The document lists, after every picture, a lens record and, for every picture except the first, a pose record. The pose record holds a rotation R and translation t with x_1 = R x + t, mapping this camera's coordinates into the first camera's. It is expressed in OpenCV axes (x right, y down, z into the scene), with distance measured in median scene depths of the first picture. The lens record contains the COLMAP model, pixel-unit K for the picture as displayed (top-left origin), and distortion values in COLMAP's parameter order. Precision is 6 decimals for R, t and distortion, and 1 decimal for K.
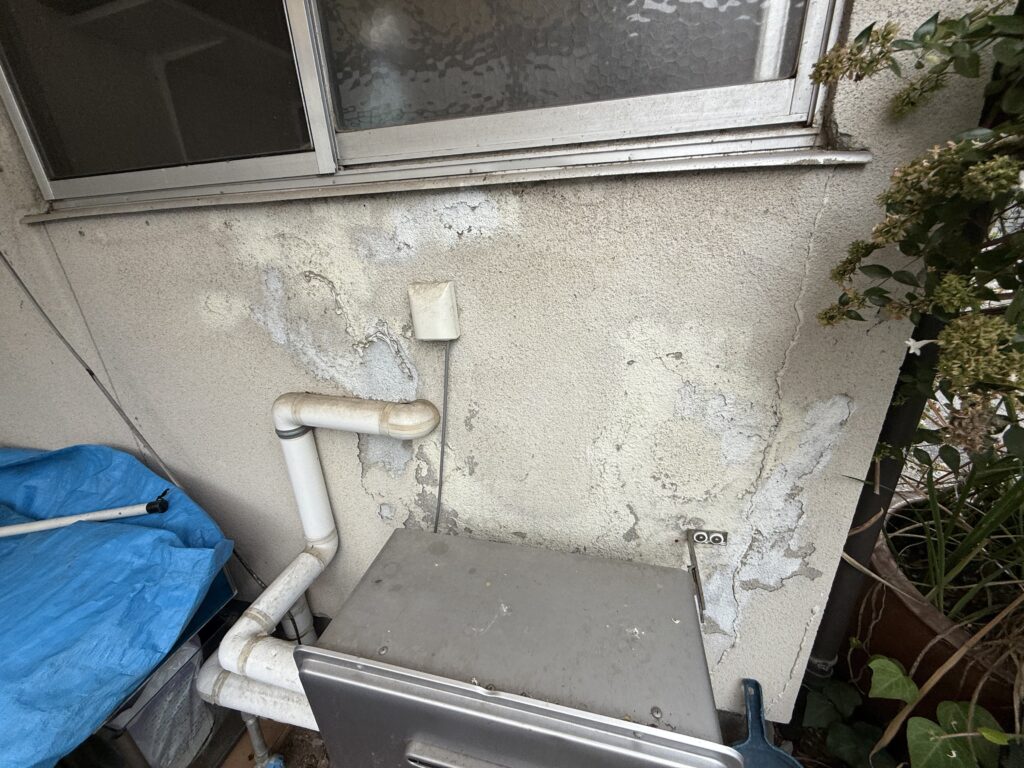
lens RADIAL K [[410.1, 0, 510.4], [0, 410.1, 388.3], [0, 0, 1]] dist [-0.002217, -0.000175]
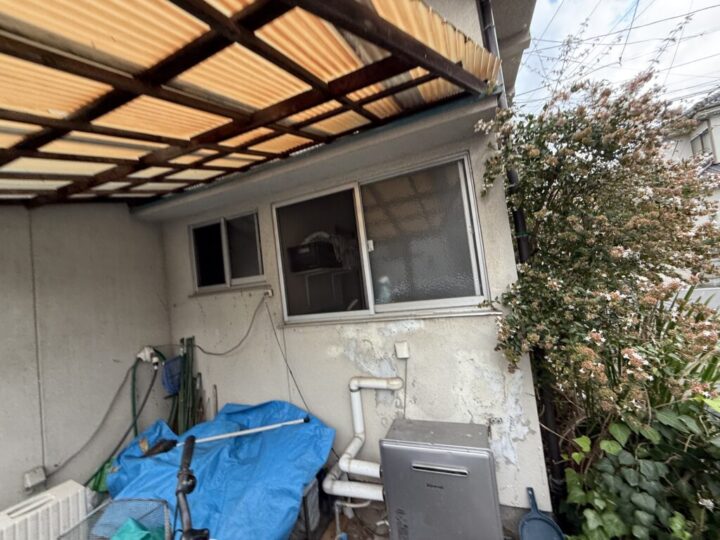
lens RADIAL K [[288.3, 0, 358.9], [0, 288.3, 273.0], [0, 0, 1]] dist [-0.002217, -0.000175]
pose [[0.988592, -0.074212, -0.131064, -0.170450], [0.015666, 0.916132, -0.400570, 0.193949], [0.149799, 0.393947, 0.906844, -1.540244]]
